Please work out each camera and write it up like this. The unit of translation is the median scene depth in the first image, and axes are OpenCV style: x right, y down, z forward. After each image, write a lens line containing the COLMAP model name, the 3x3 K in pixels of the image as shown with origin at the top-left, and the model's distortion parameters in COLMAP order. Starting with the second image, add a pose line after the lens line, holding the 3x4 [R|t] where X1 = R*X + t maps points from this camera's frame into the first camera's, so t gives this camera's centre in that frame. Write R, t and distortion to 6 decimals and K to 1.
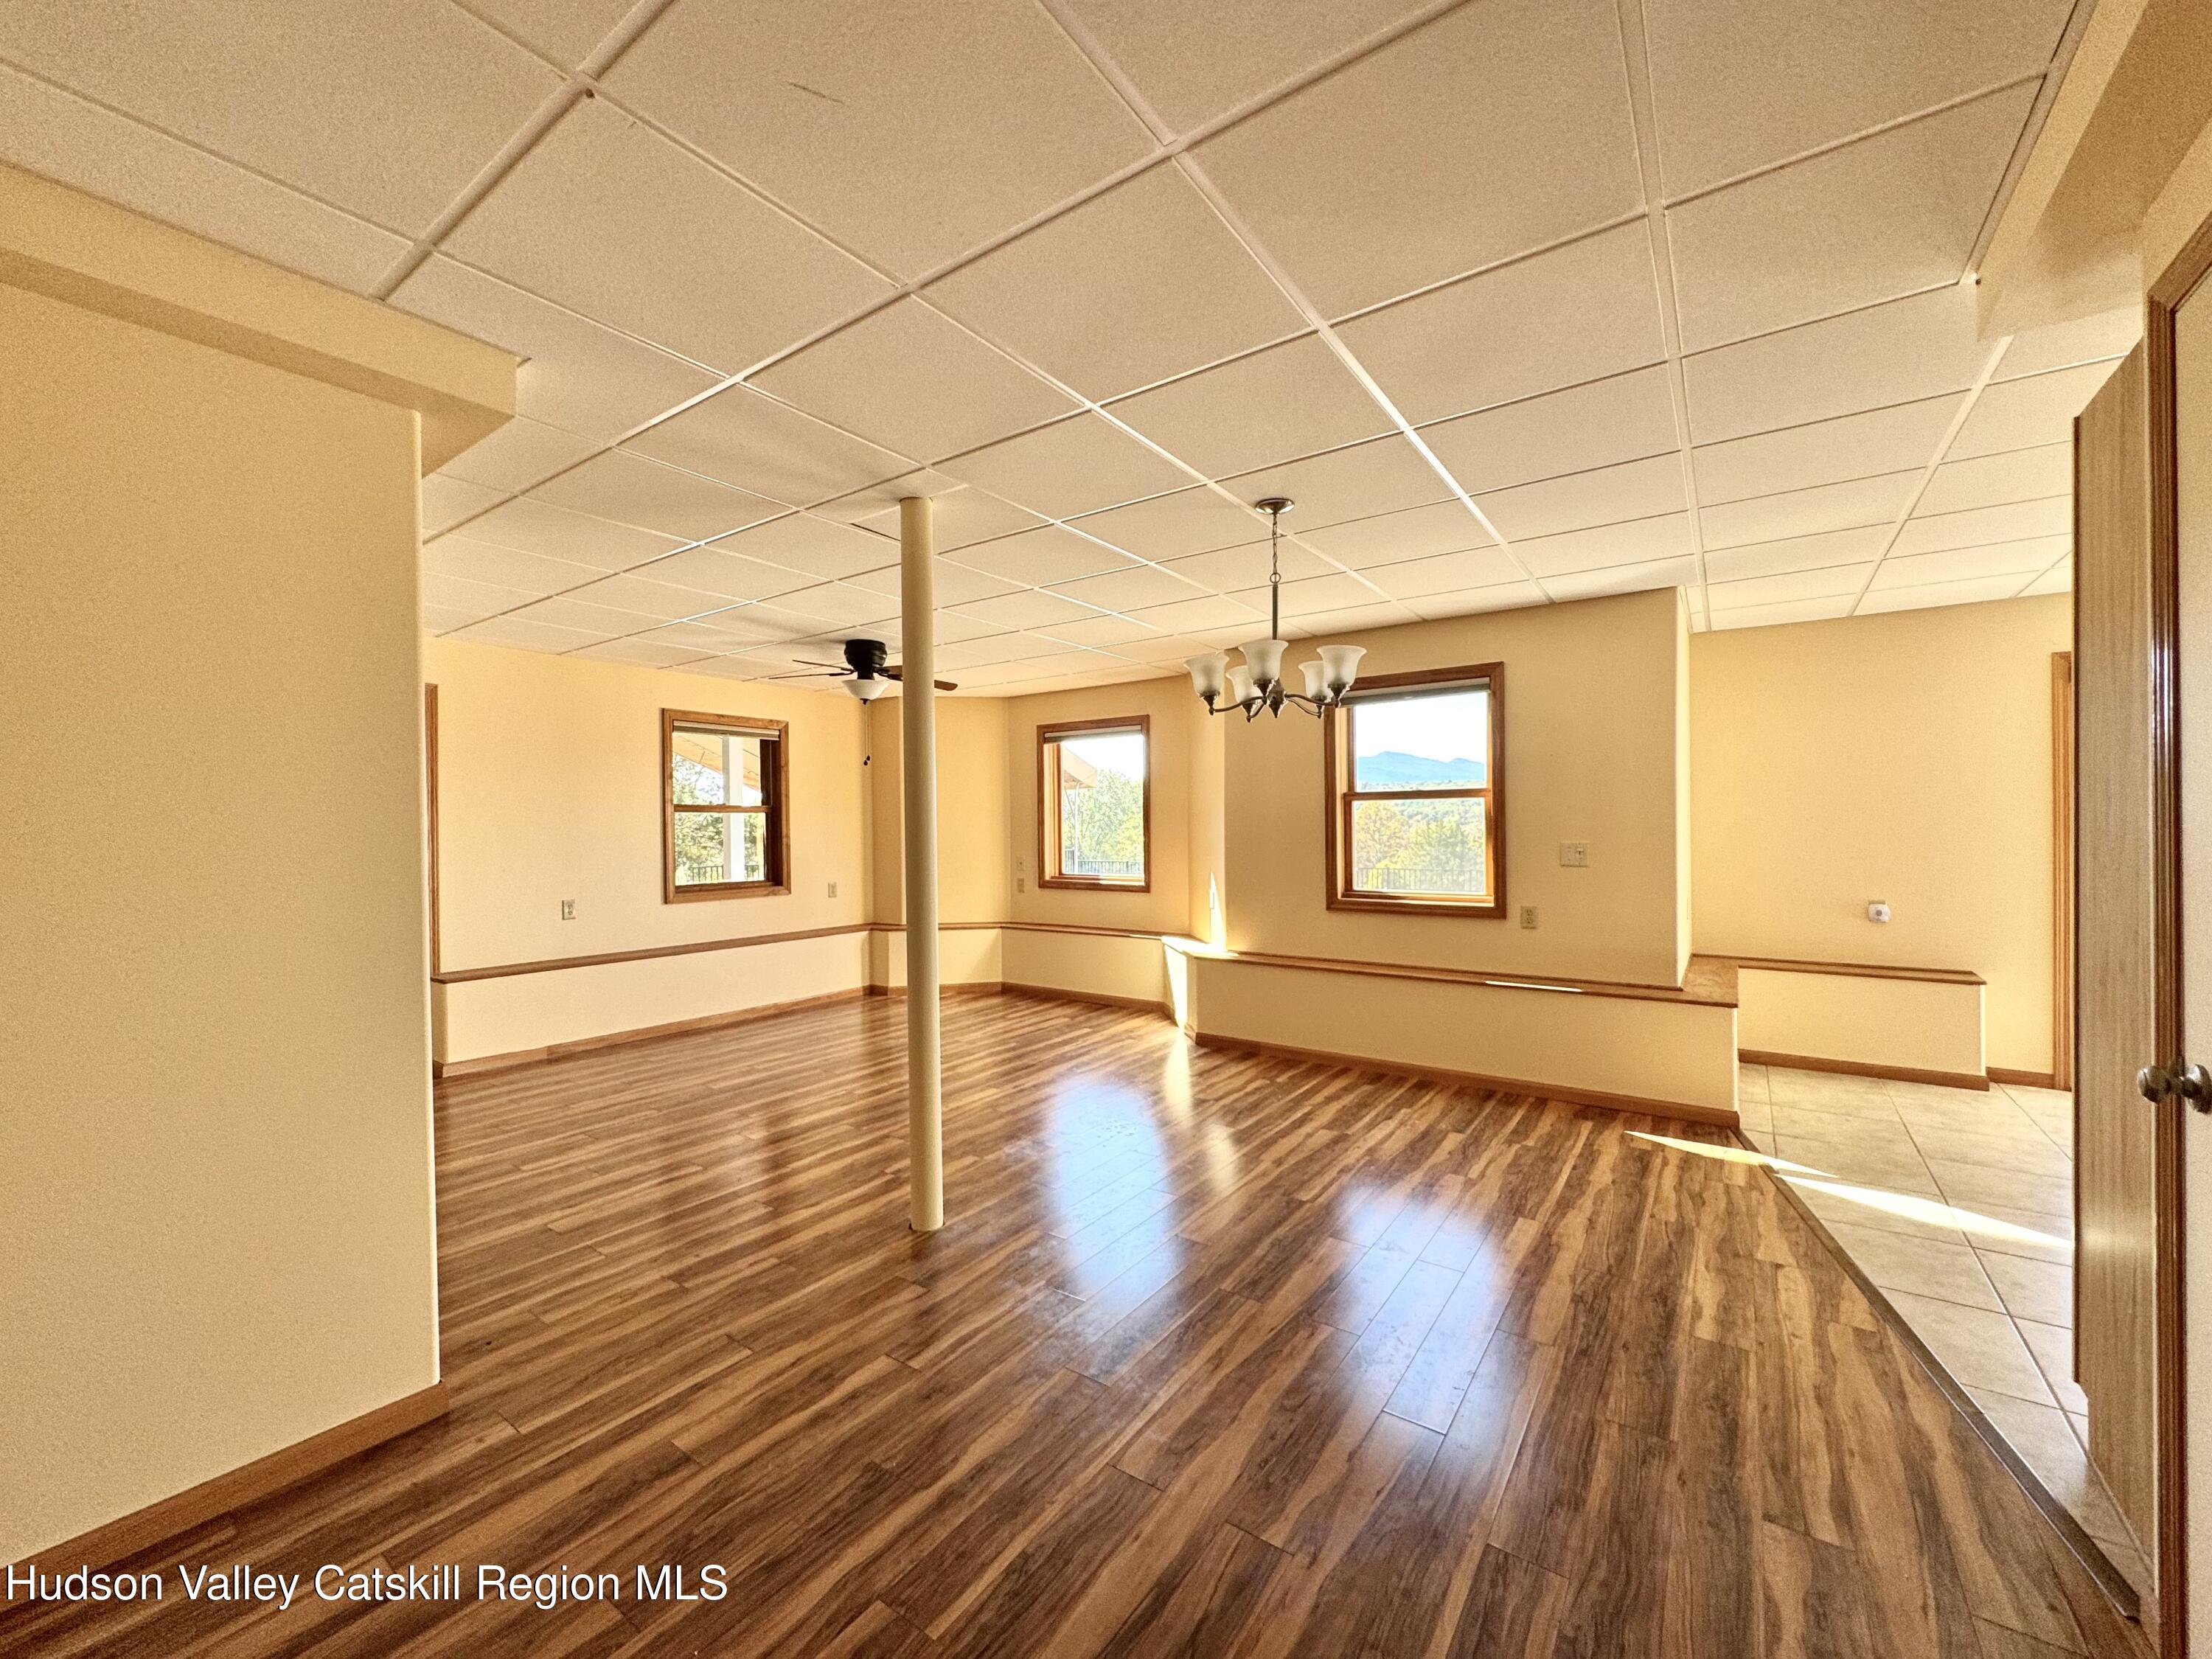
lens RADIAL K [[884.7, 0, 1106.0], [0, 884.7, 829.5], [0, 0, 1]] dist [0.000629, -0.000100]
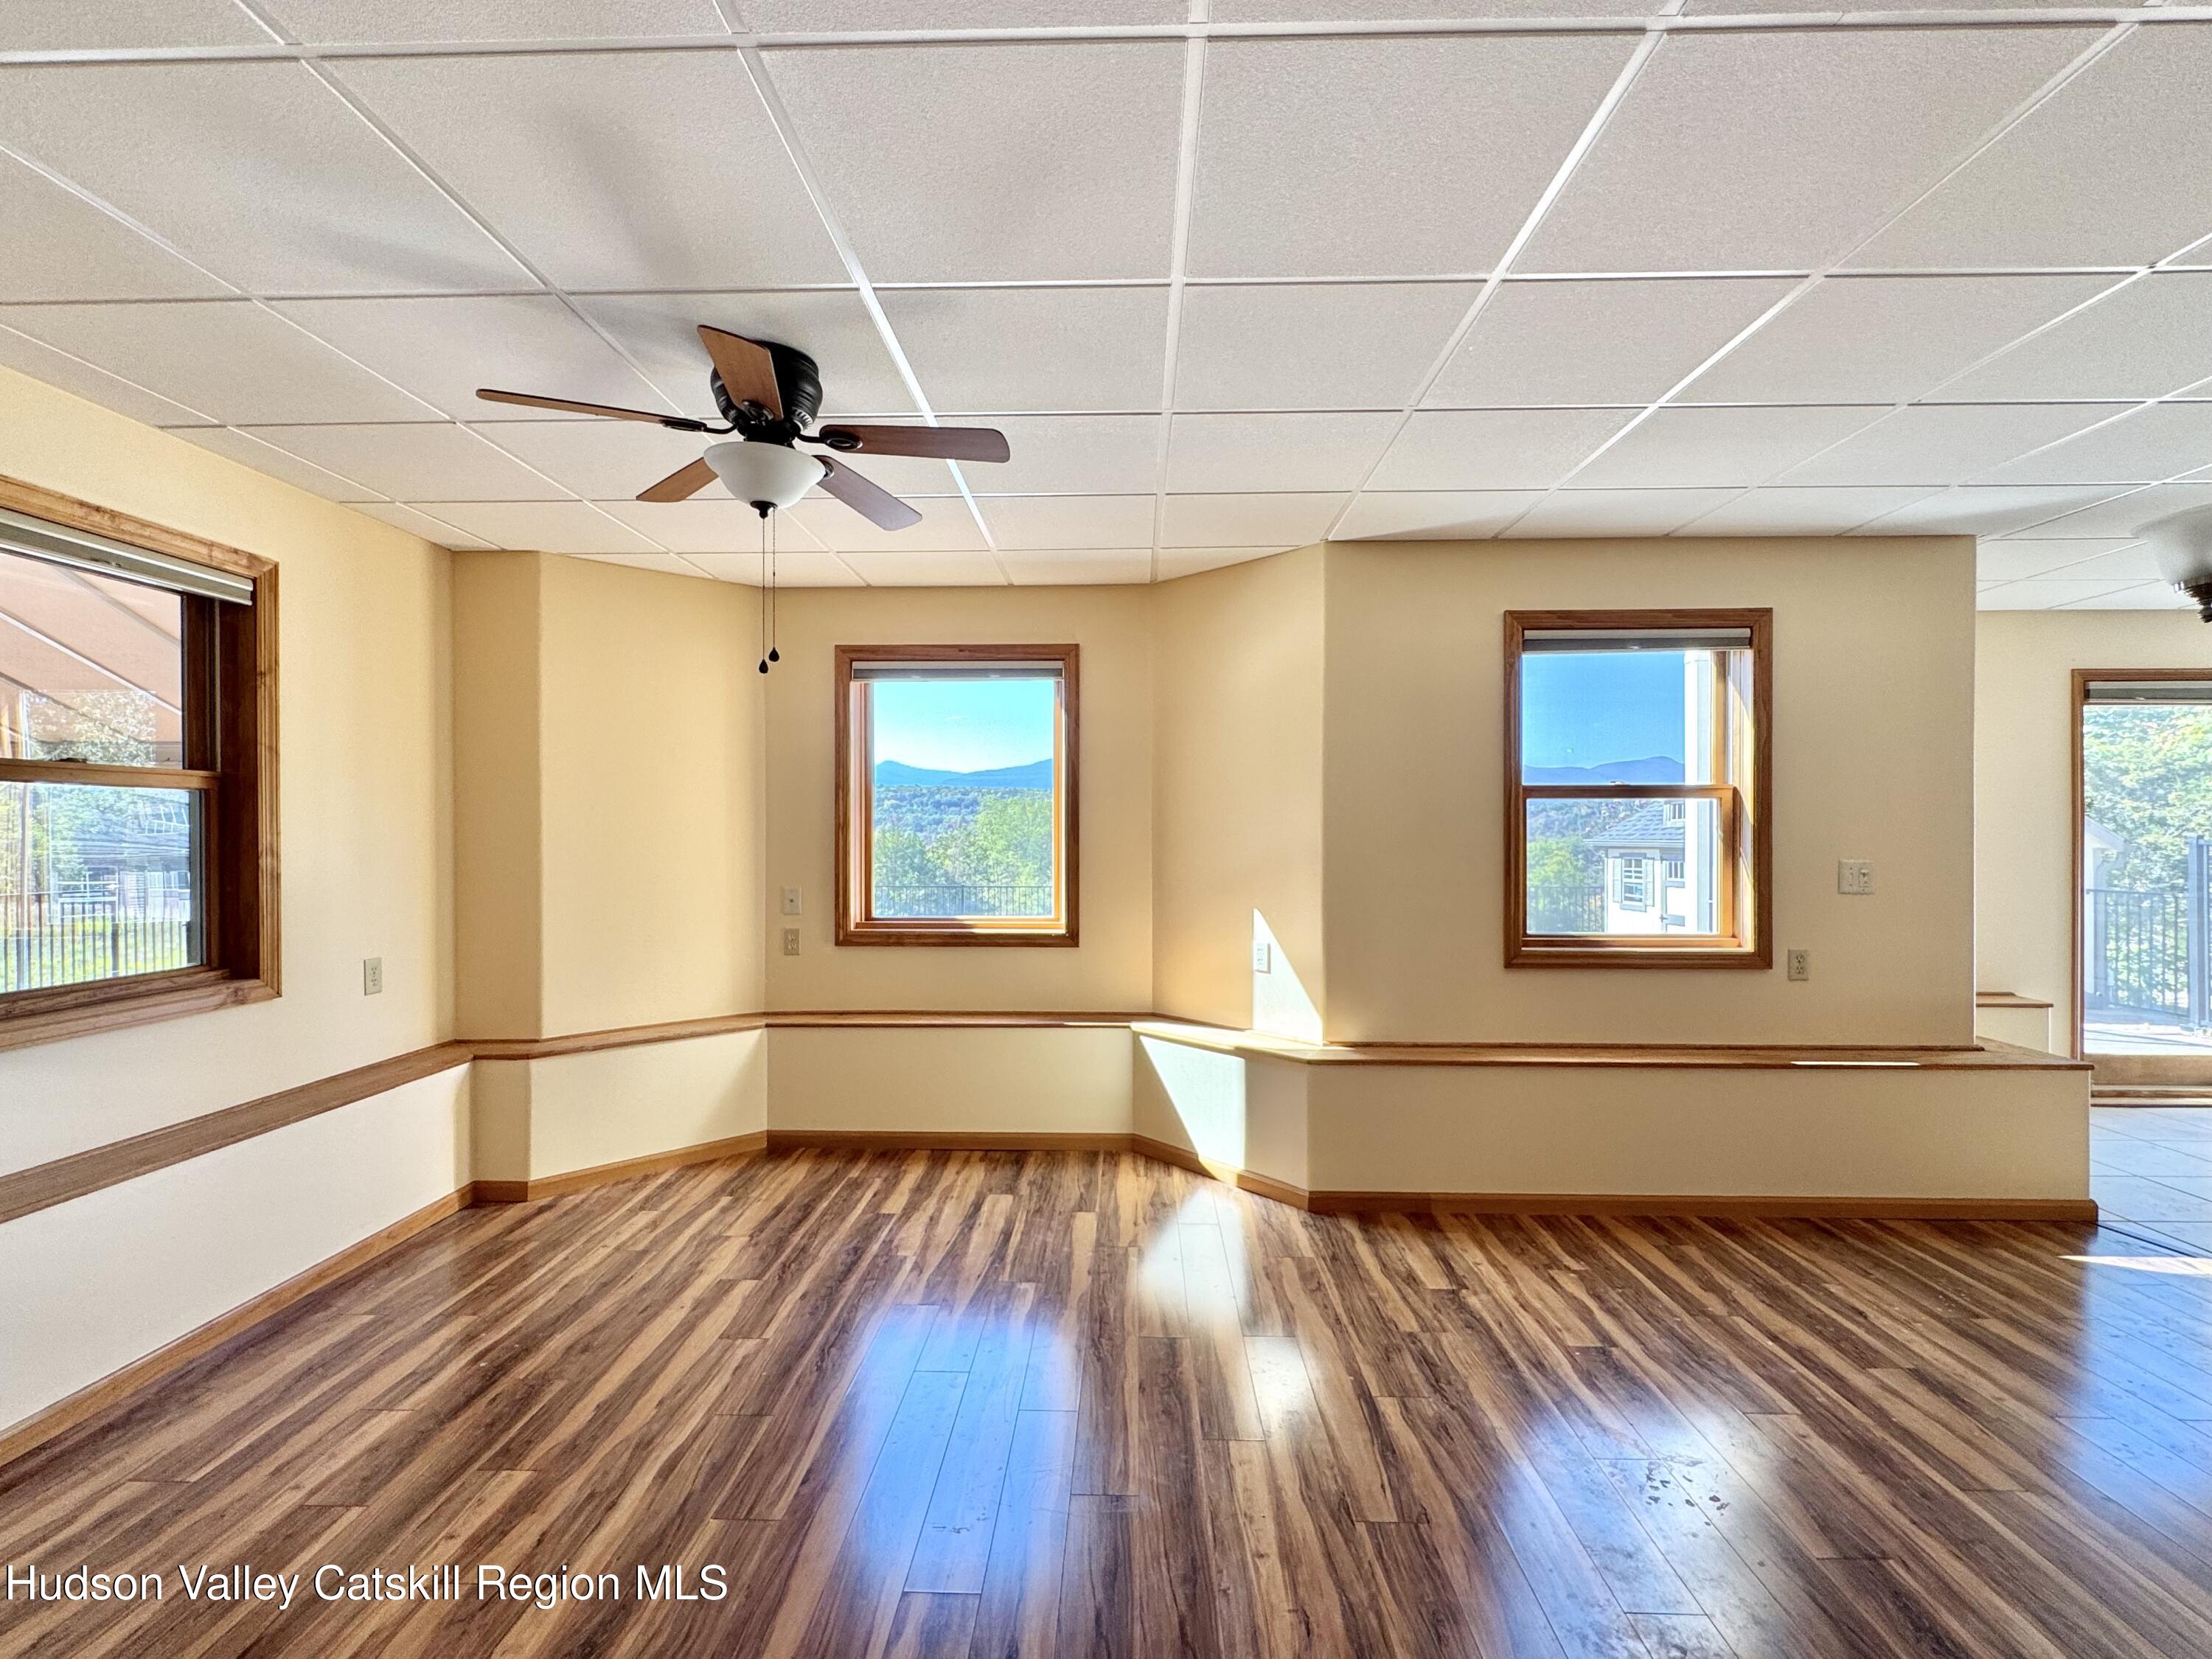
lens RADIAL K [[1024.5, 0, 1106.0], [0, 1024.5, 829.5], [0, 0, 1]] dist [0.000964, 0.000051]
pose [[0.830653, 0.008846, 0.556721, -0.344789], [-0.006522, 0.999960, -0.006158, -0.001839], [-0.556753, 0.001484, 0.830677, 0.464924]]
